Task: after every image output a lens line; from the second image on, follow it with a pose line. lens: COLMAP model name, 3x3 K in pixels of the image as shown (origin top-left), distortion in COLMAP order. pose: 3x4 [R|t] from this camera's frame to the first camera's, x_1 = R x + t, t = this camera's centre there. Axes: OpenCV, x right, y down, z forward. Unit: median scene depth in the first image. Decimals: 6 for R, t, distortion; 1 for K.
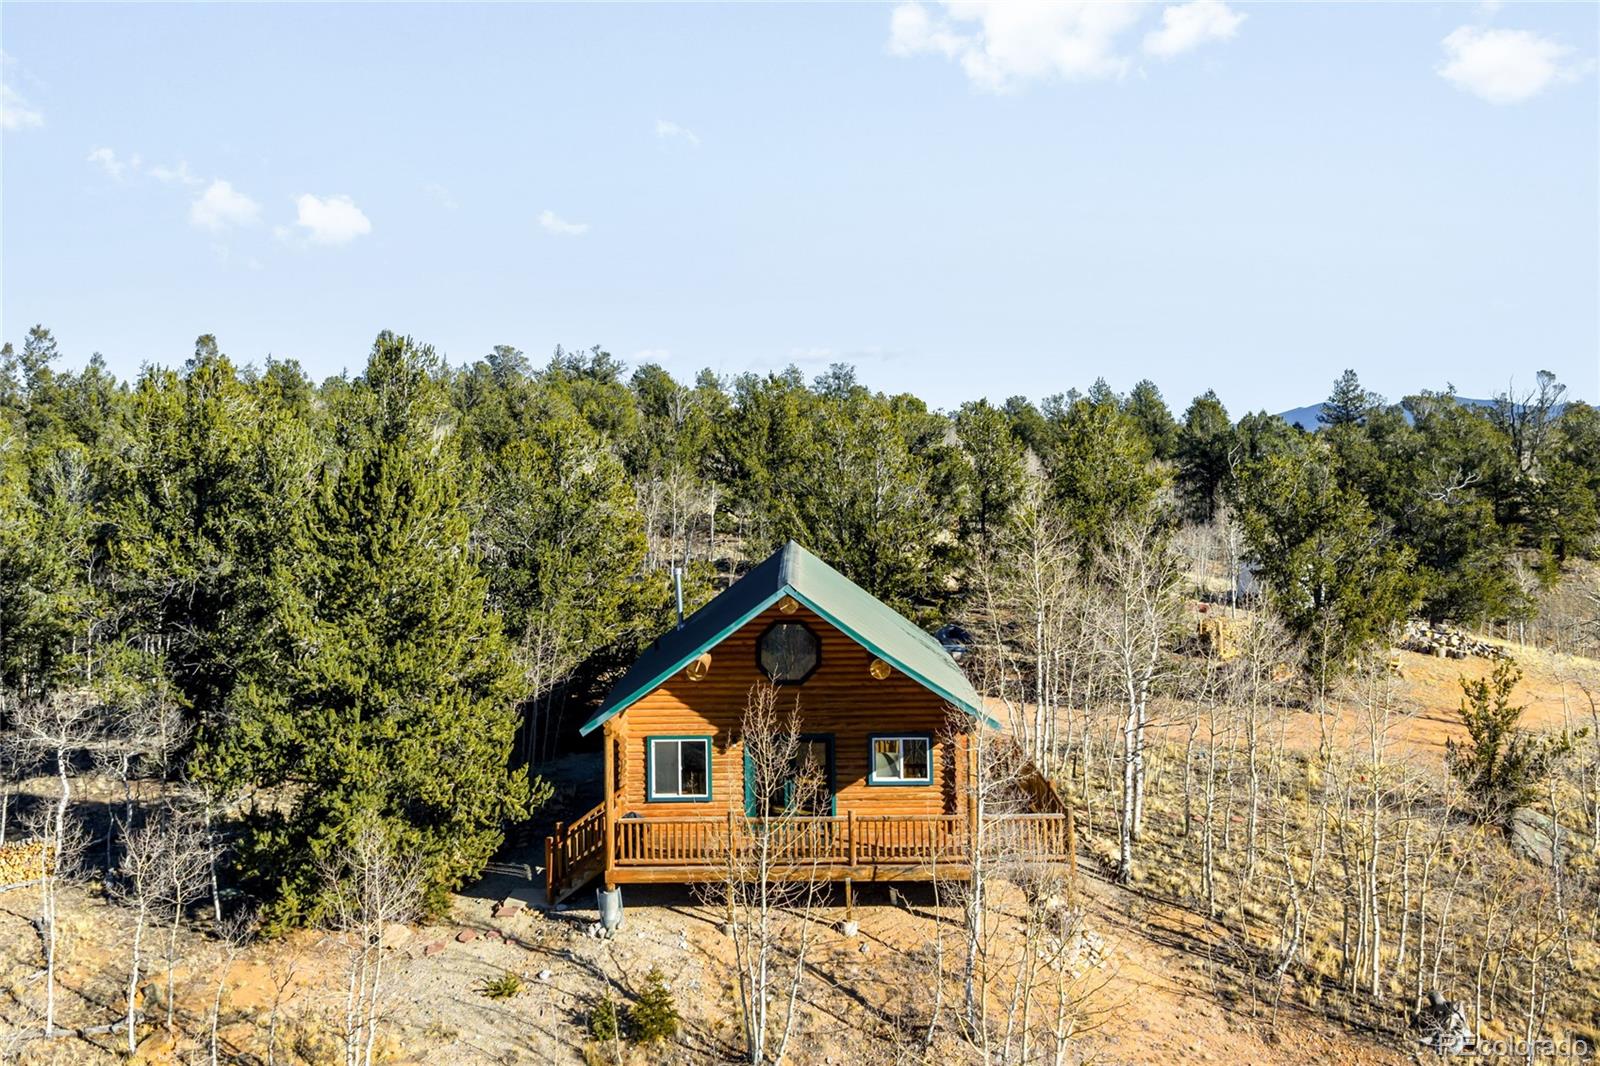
lens RADIAL K [[1311.7, 0, 800.0], [0, 1311.7, 533.0], [0, 0, 1]] dist [0.011829, -0.020307]
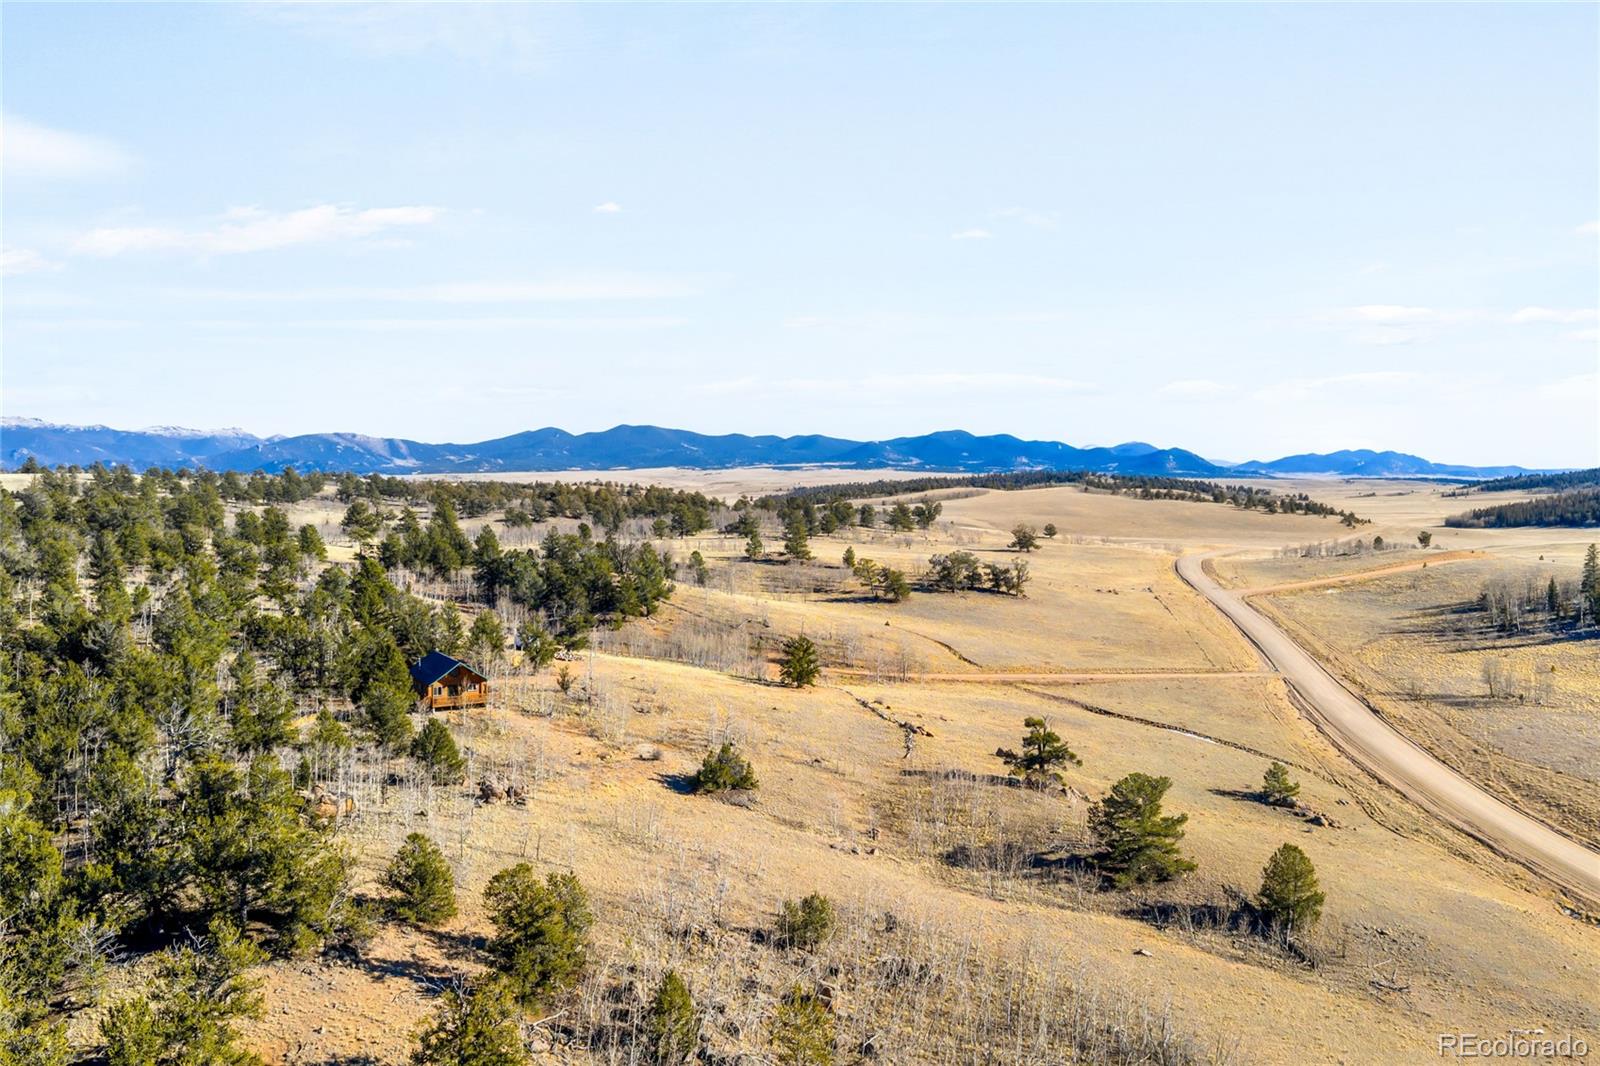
lens RADIAL K [[1311.7, 0, 800.0], [0, 1311.7, 533.0], [0, 0, 1]] dist [0.011829, -0.020307]
pose [[0.842511, -0.005280, 0.538653, -1.733968], [0.000365, 0.999957, 0.009230, -0.543009], [-0.538679, -0.007579, 0.842477, -4.484195]]
